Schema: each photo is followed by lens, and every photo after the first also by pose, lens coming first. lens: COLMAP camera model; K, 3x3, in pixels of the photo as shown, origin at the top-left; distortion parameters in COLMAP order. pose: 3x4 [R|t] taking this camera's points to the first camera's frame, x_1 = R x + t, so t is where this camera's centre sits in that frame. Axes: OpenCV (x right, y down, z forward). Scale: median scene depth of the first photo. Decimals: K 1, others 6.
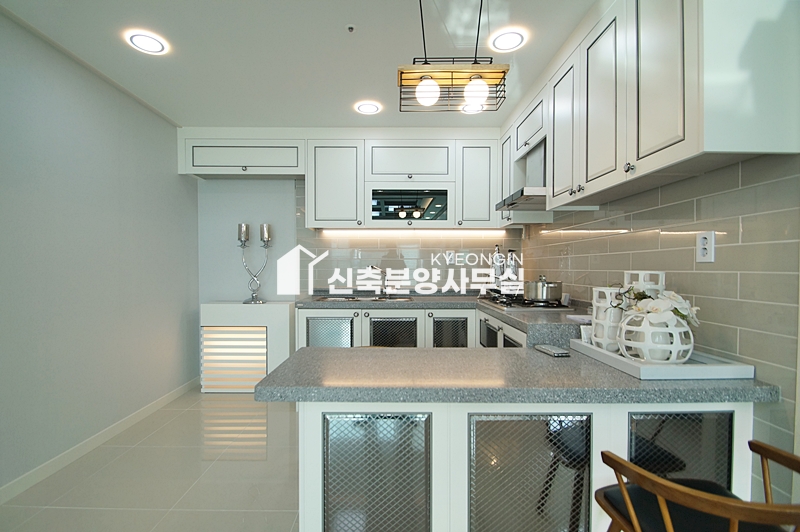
lens RADIAL K [[359.4, 0, 378.6], [0, 359.4, 273.1], [0, 0, 1]] dist [0.017663, -0.002772]
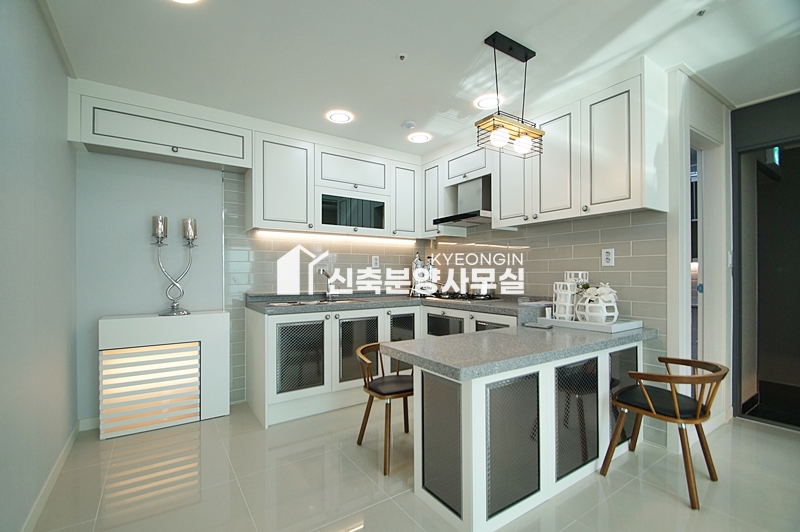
lens RADIAL K [[359.4, 0, 391.9], [0, 359.4, 273.6], [0, 0, 1]] dist [0.017663, -0.002772]
pose [[0.836951, -0.001733, 0.547275, -0.408427], [0.011180, 0.999840, -0.013932, 0.007754], [-0.547164, 0.017779, 0.836837, 0.046929]]
